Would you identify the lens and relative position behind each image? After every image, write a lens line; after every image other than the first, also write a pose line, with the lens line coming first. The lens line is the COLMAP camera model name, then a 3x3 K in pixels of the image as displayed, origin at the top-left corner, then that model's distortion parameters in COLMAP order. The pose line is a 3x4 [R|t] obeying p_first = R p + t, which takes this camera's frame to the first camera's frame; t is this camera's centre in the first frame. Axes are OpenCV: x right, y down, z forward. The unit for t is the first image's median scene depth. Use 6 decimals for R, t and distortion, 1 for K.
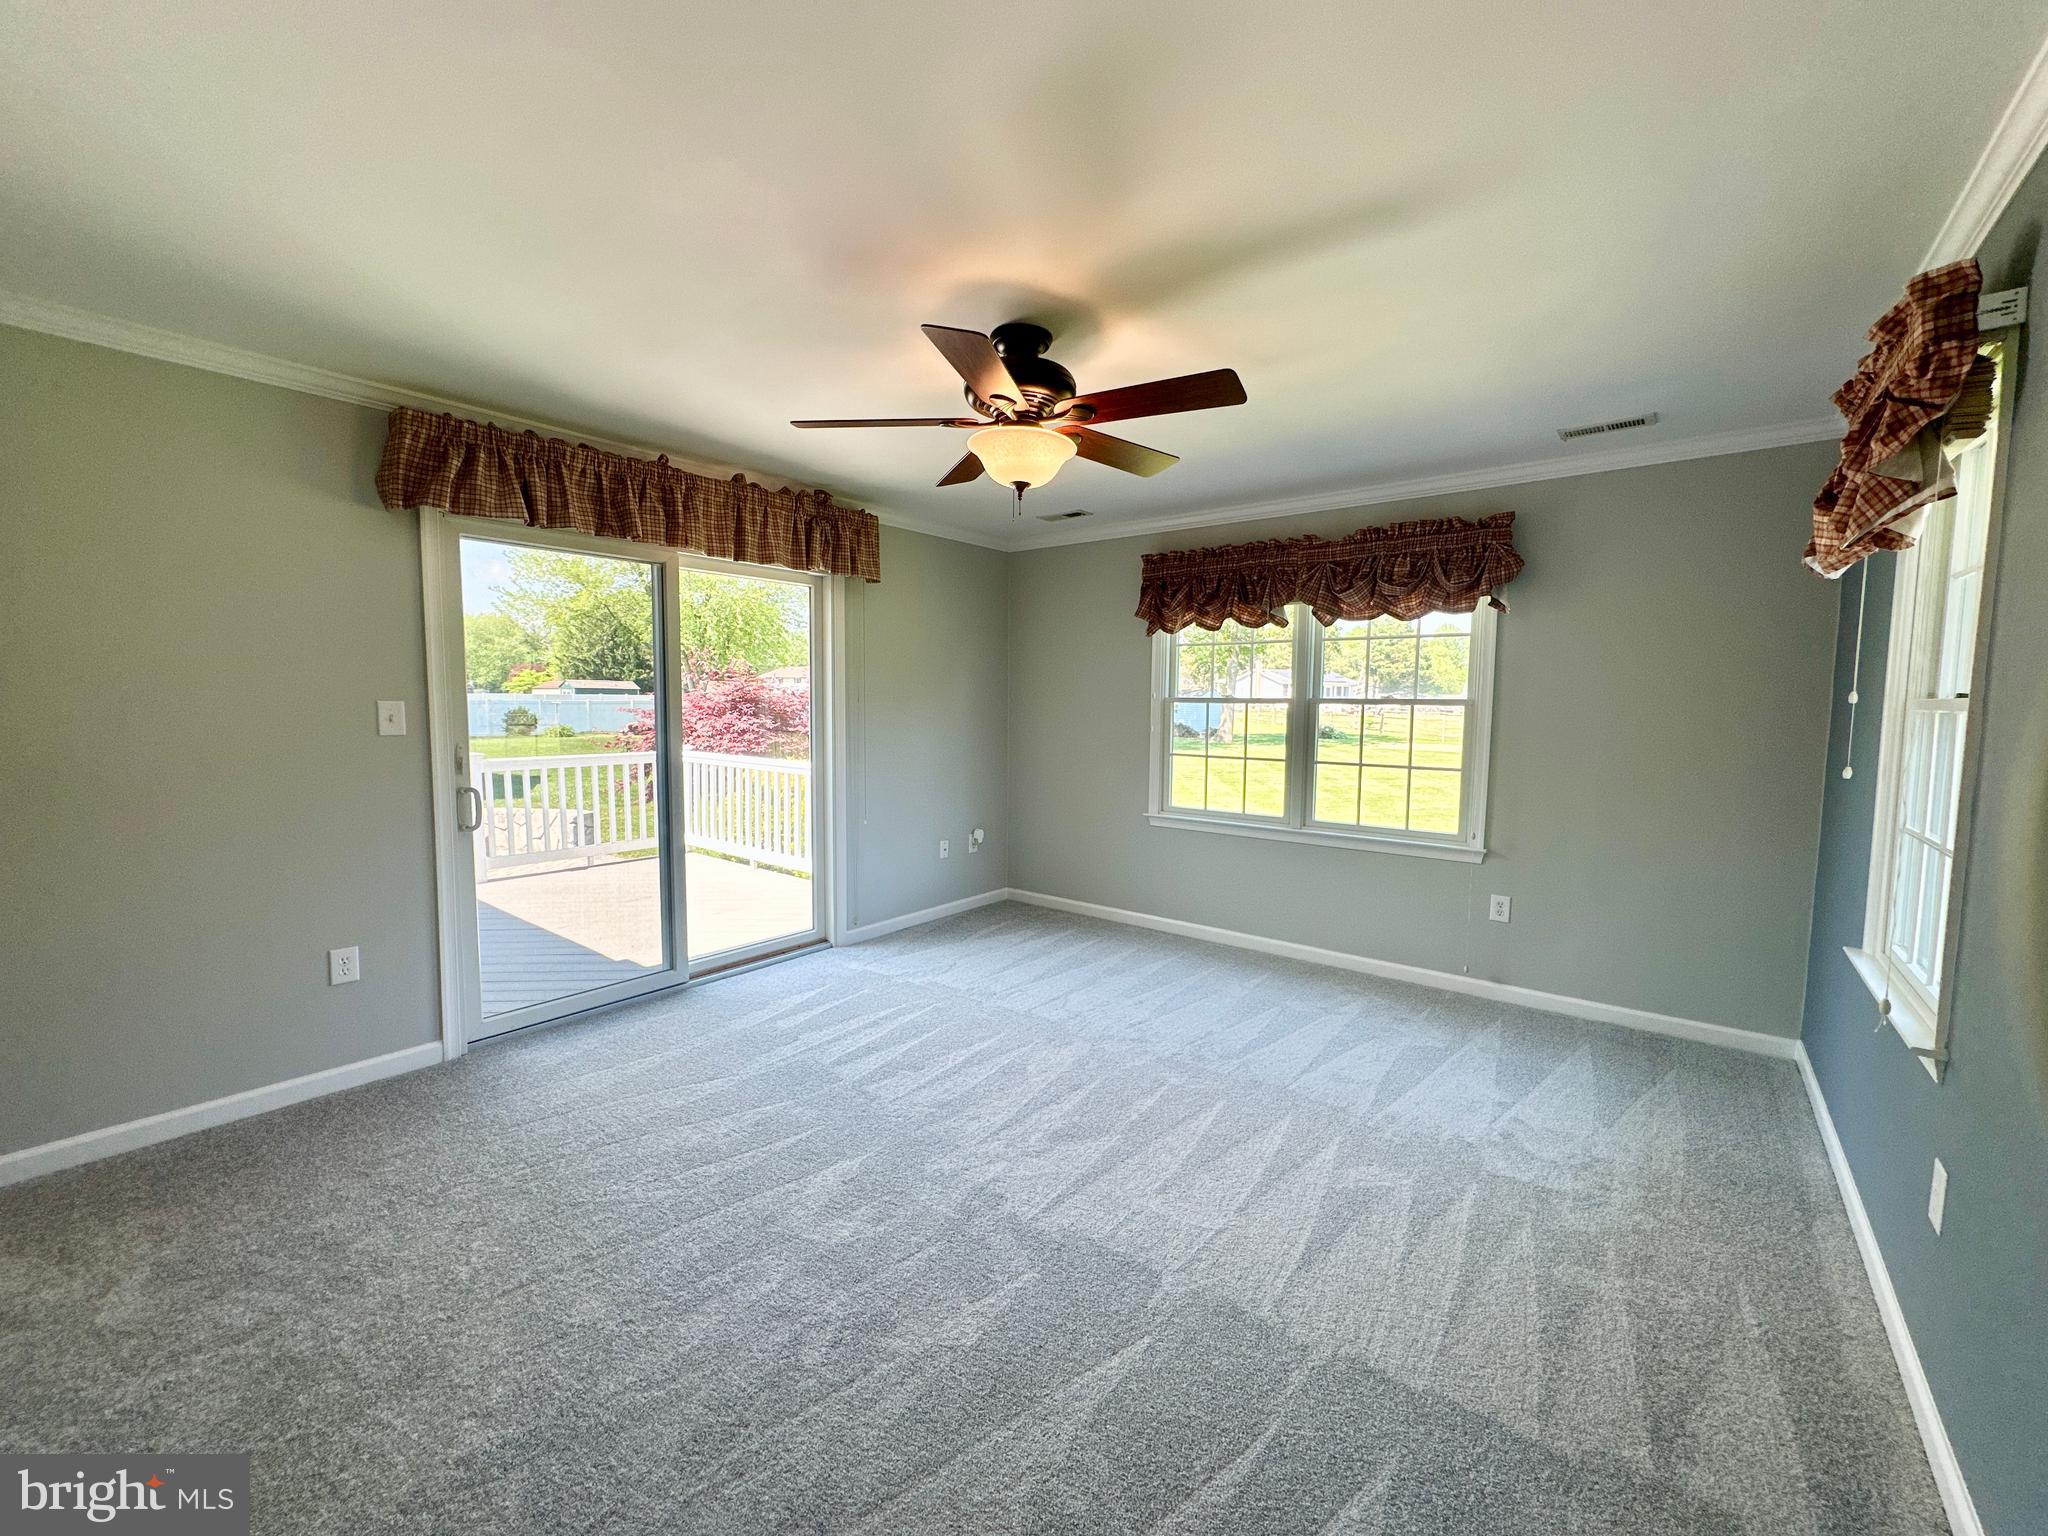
lens RADIAL K [[821.4, 0, 1024.8], [0, 821.4, 758.4], [0, 0, 1]] dist [0.003365, -0.000018]
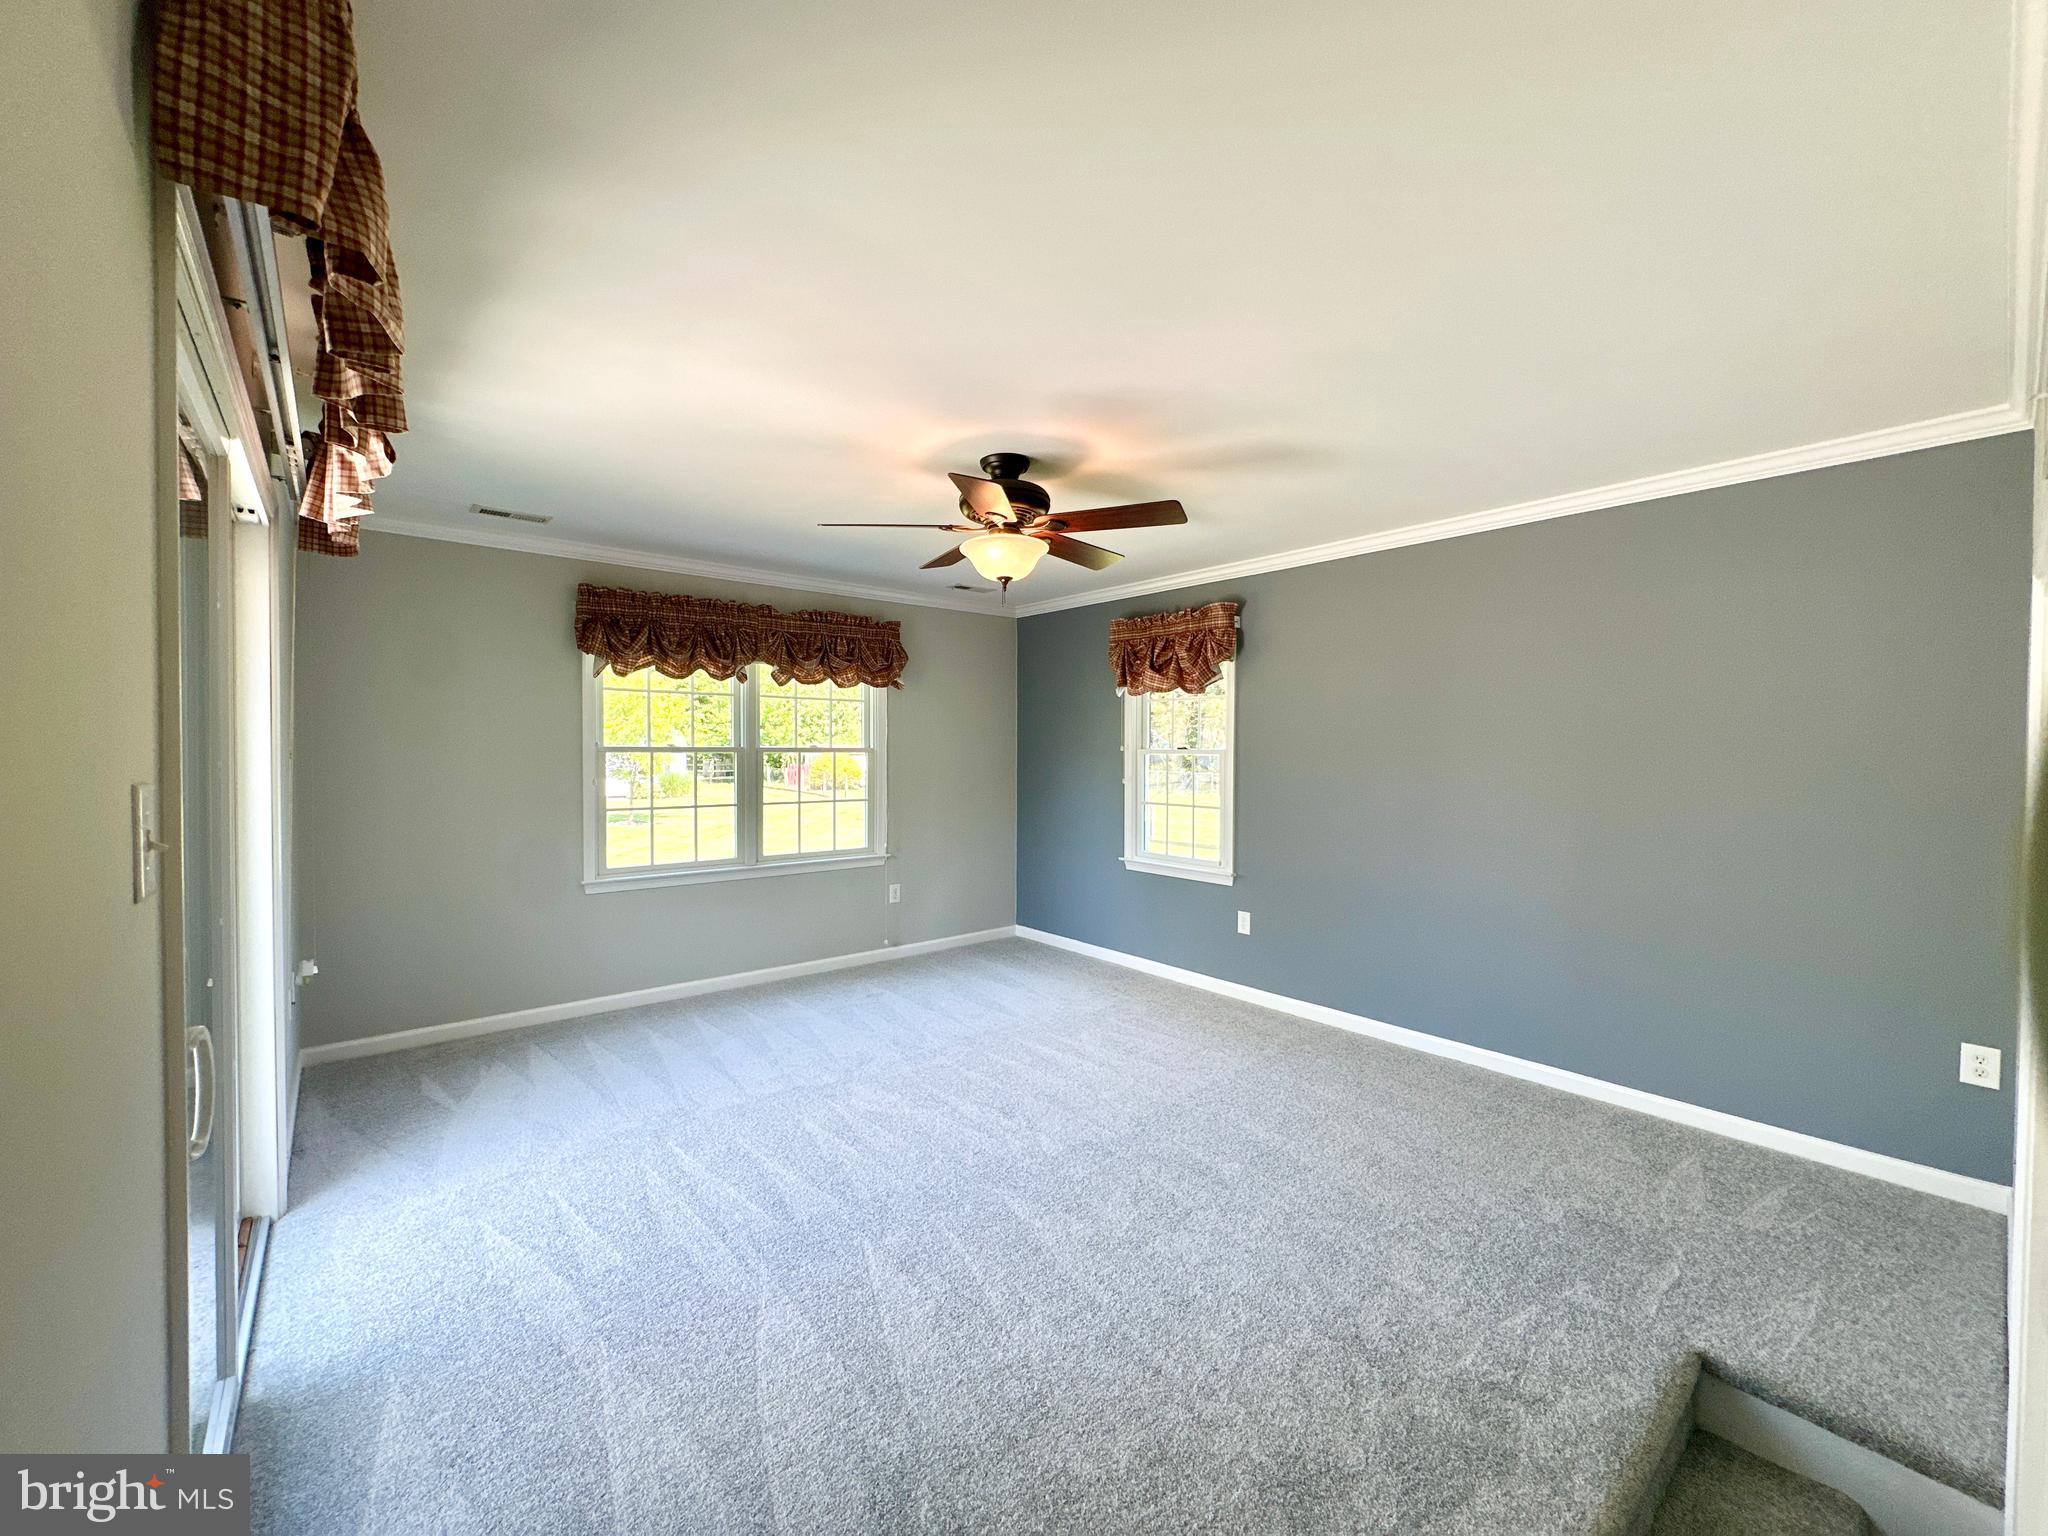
lens RADIAL K [[821.4, 0, 1023.1], [0, 821.4, 765.4], [0, 0, 1]] dist [0.003365, -0.000018]
pose [[0.201146, -0.029192, 0.979126, -0.701340], [0.064681, 0.997770, 0.016460, -0.045121], [-0.977423, 0.060020, 0.202586, 0.434165]]
